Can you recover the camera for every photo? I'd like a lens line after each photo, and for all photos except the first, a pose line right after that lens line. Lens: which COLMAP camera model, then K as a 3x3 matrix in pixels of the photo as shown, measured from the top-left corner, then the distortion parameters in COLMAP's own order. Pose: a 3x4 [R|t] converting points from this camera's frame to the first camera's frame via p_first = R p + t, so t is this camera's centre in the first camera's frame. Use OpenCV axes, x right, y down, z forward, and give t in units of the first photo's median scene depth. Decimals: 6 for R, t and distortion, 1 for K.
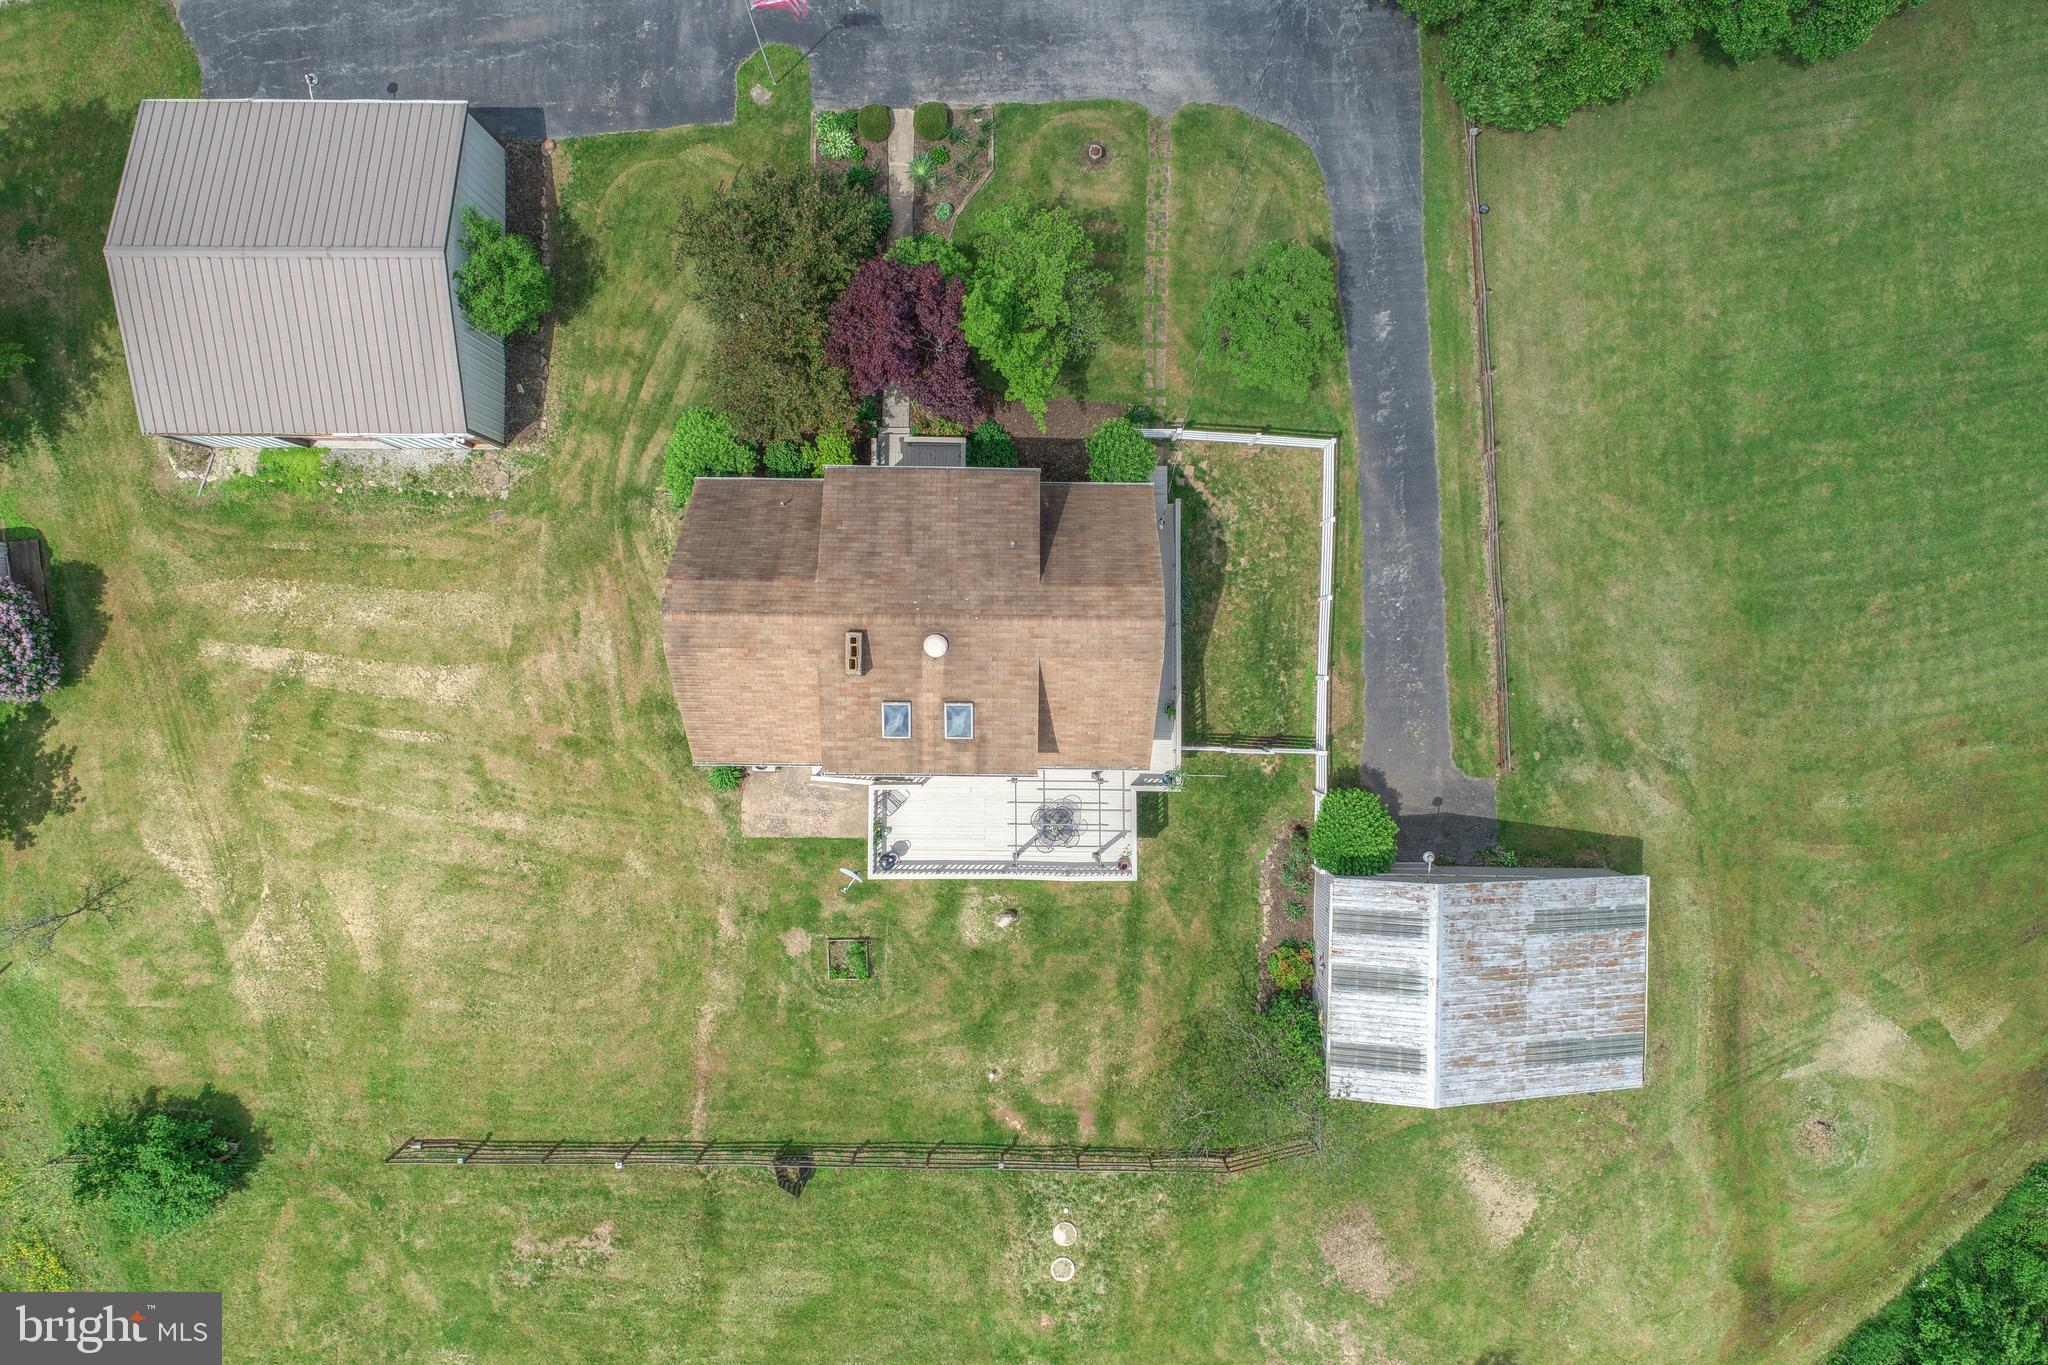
lens RADIAL K [[1384.0, 0, 1009.8], [0, 1384.0, 701.8], [0, 0, 1]] dist [0.004158, -0.005535]
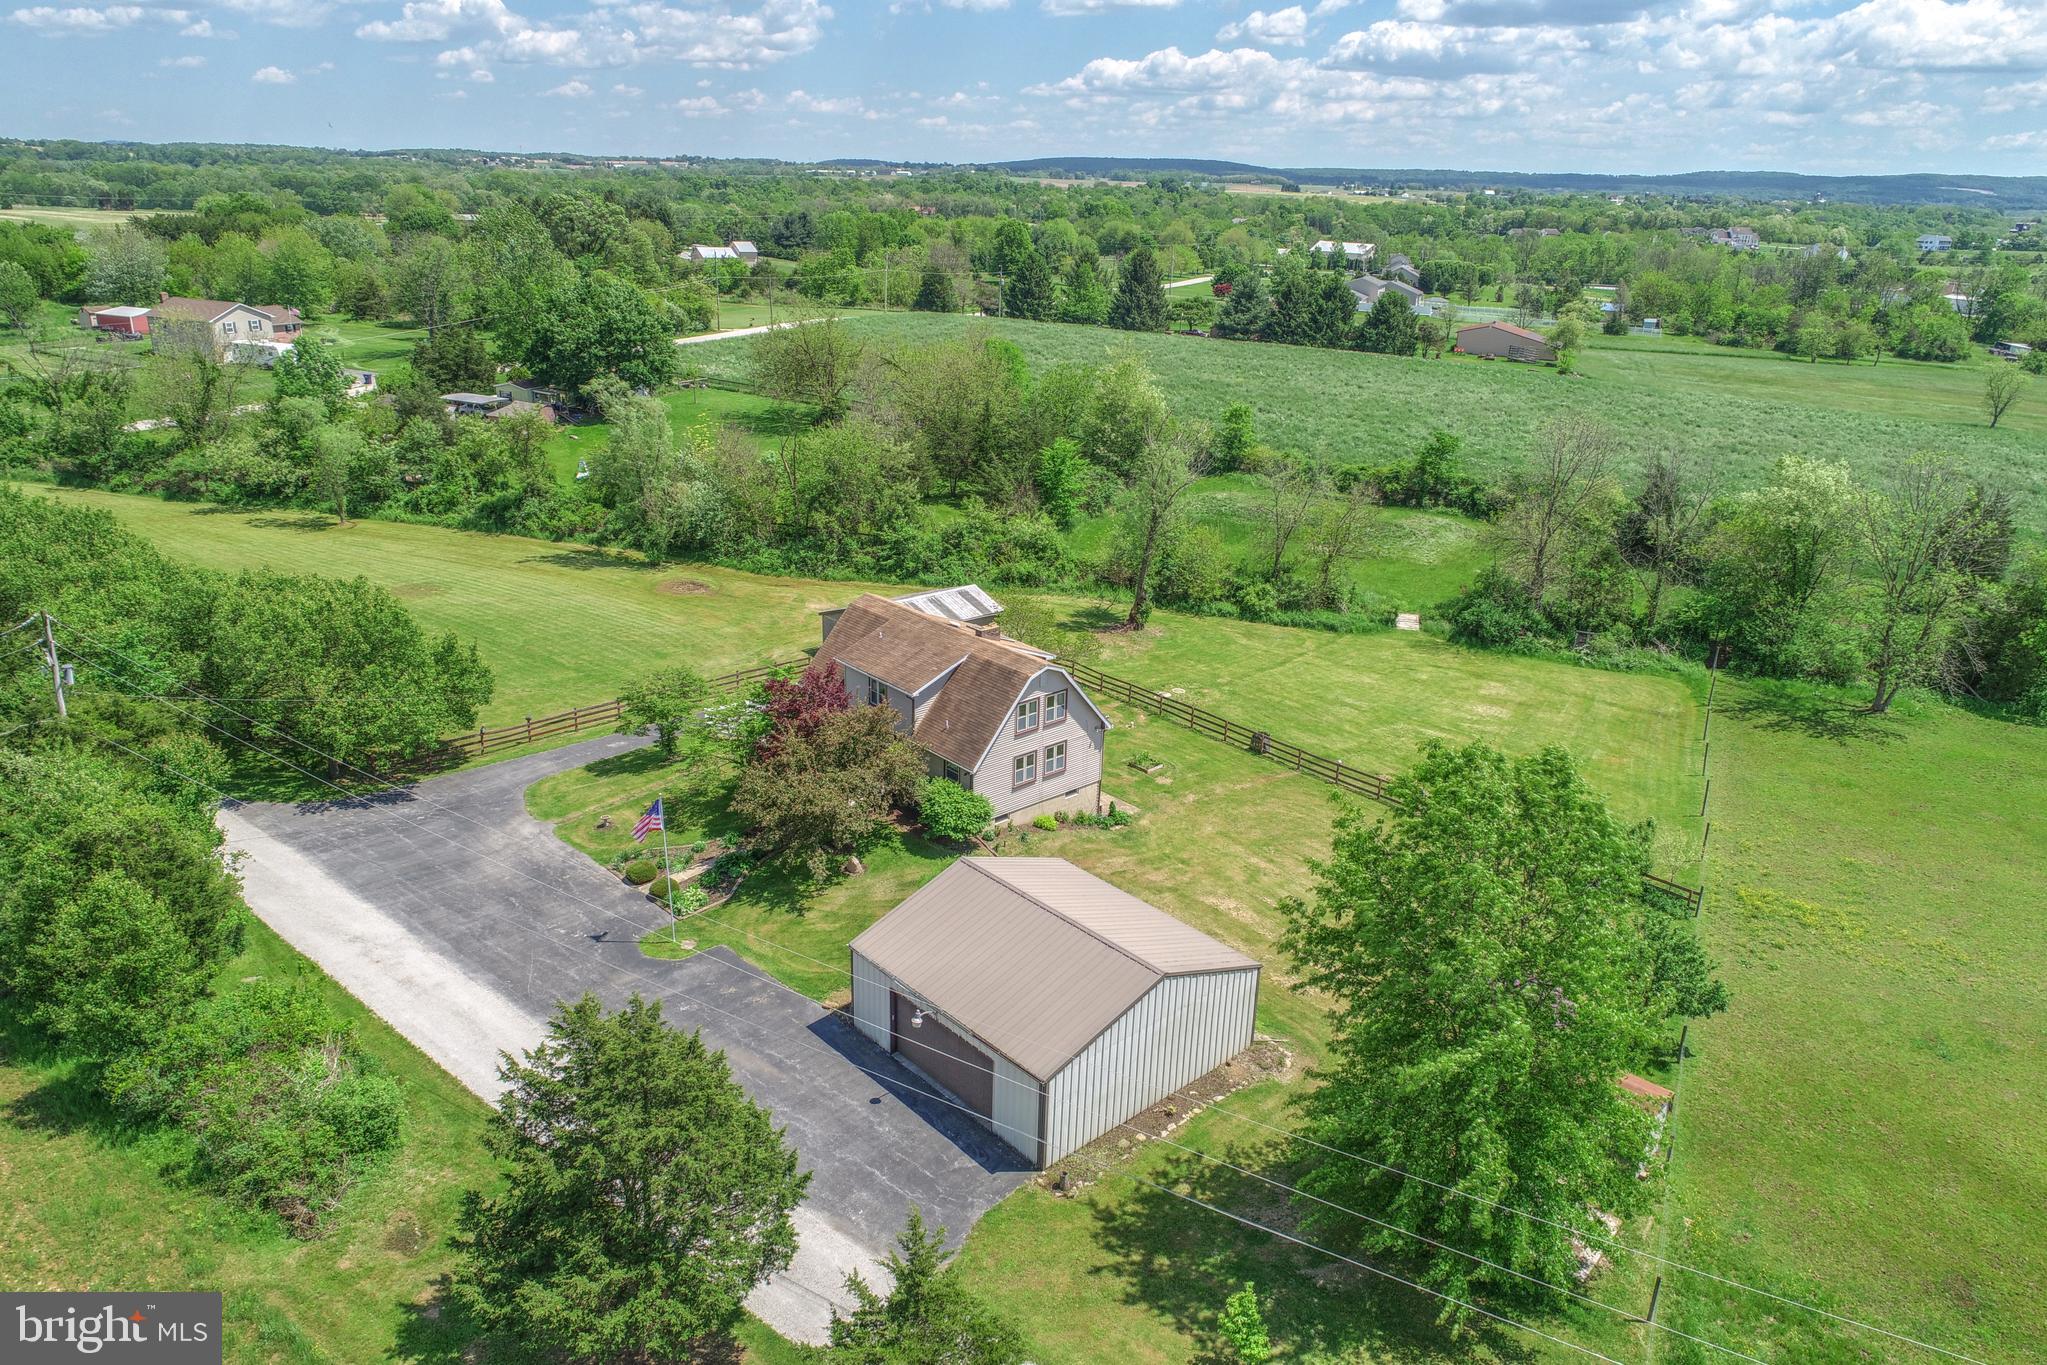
lens RADIAL K [[1383.3, 0, 1025.6], [0, 1383.3, 682.0], [0, 0, 1]] dist [0.004158, -0.005535]
pose [[-0.664531, -0.279938, 0.692844, -1.099371], [0.746825, -0.217150, 0.628568, -0.896007], [-0.025509, 0.935137, 0.353368, 0.361550]]
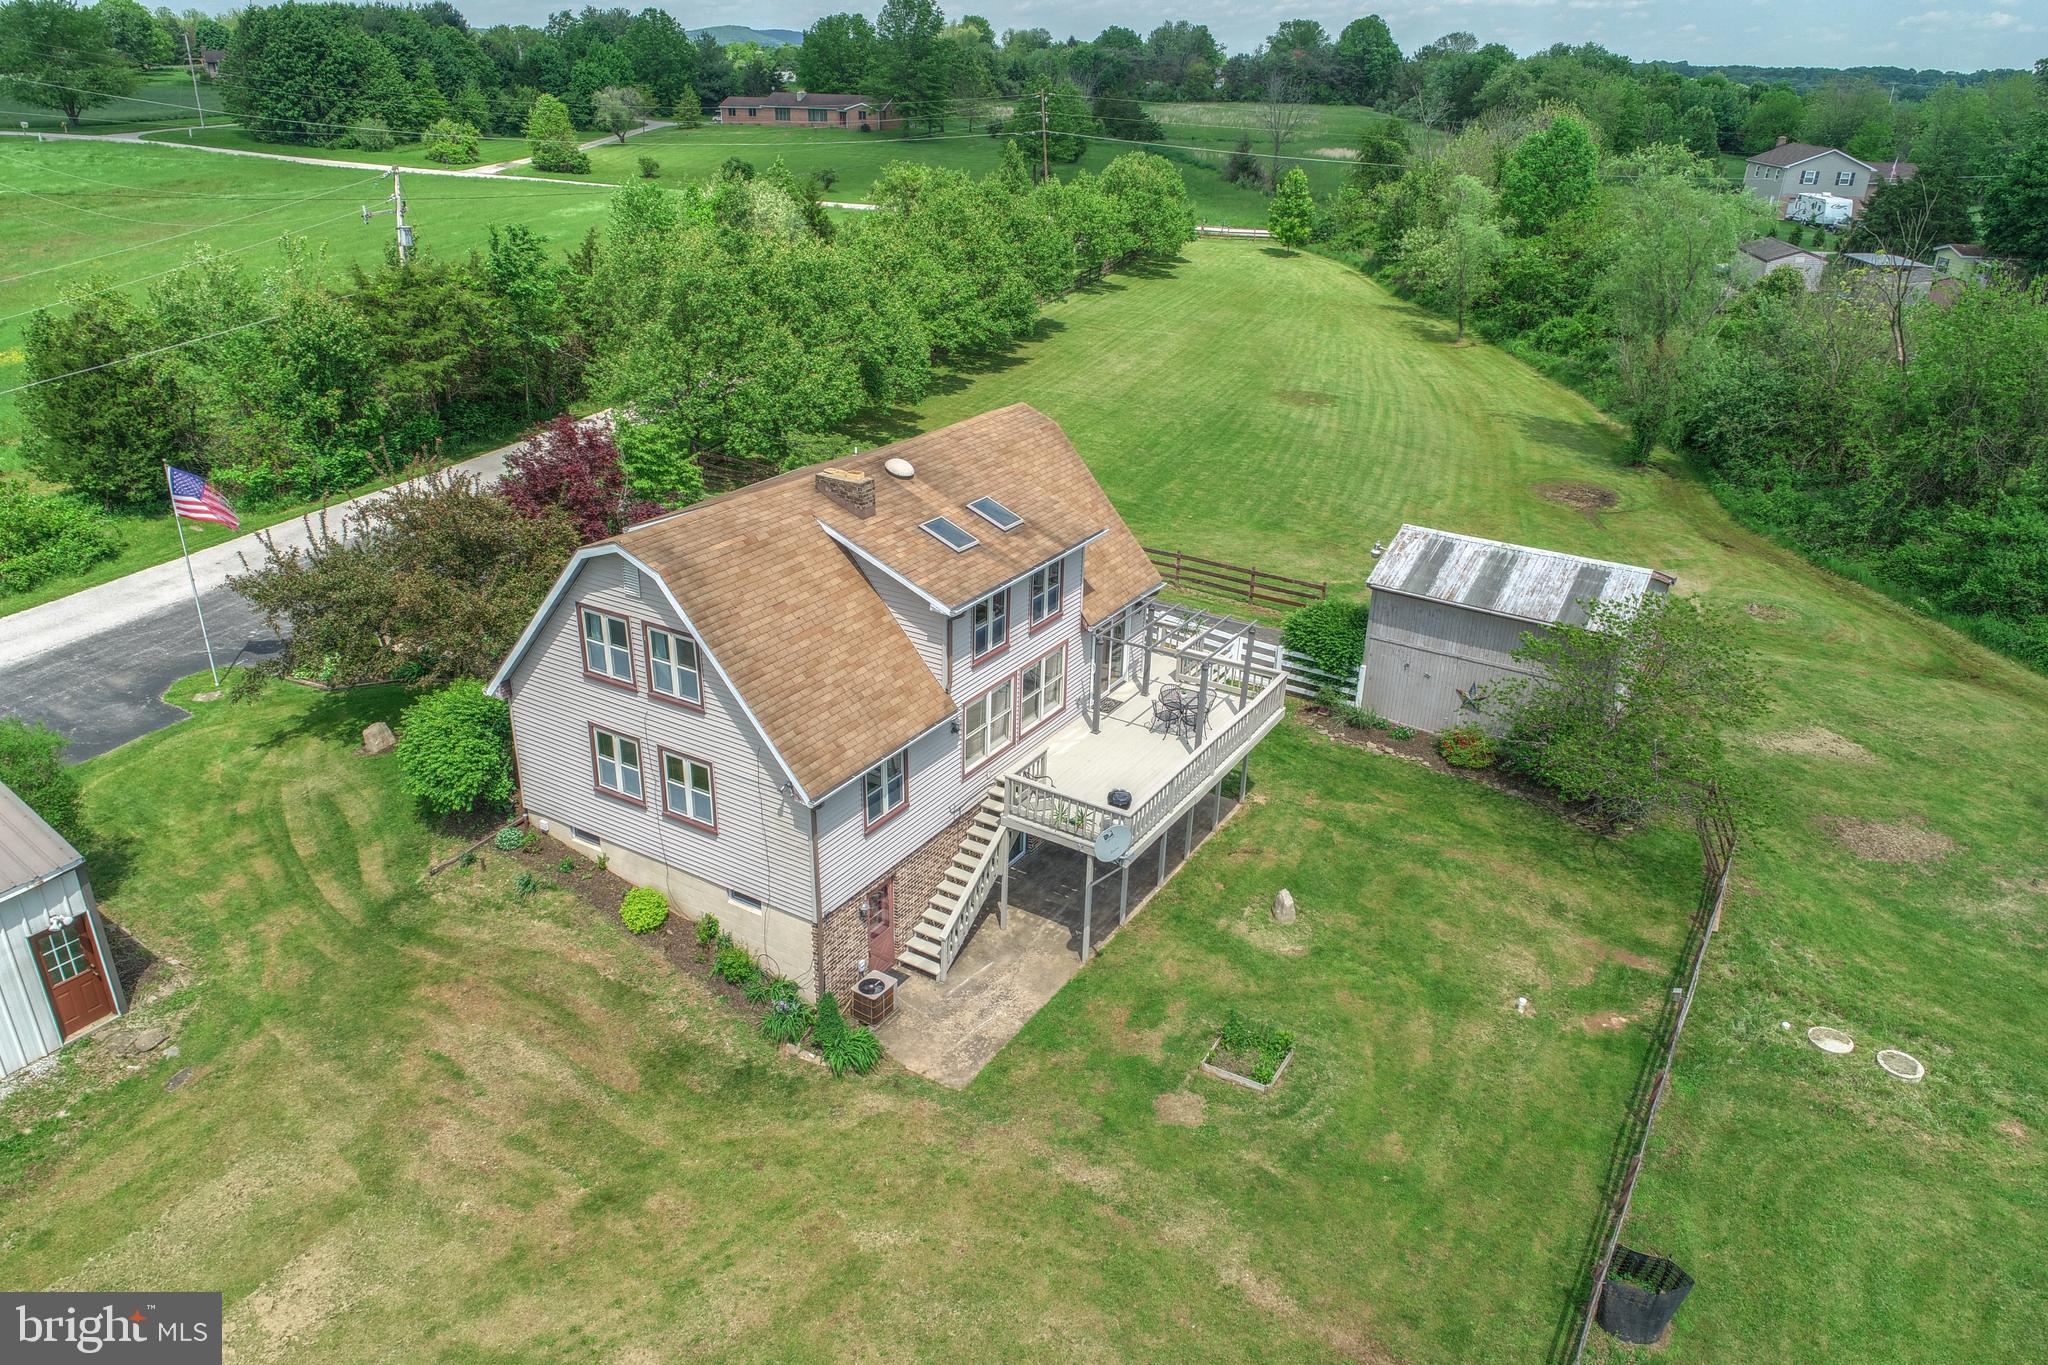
lens RADIAL K [[1384.0, 0, 1026.3], [0, 1384.0, 680.1], [0, 0, 1]] dist [0.004158, -0.005535]
pose [[0.515602, -0.343160, 0.785109, -0.553354], [0.856712, 0.221577, -0.465777, 0.338430], [-0.014127, 0.912768, 0.408235, 0.639385]]
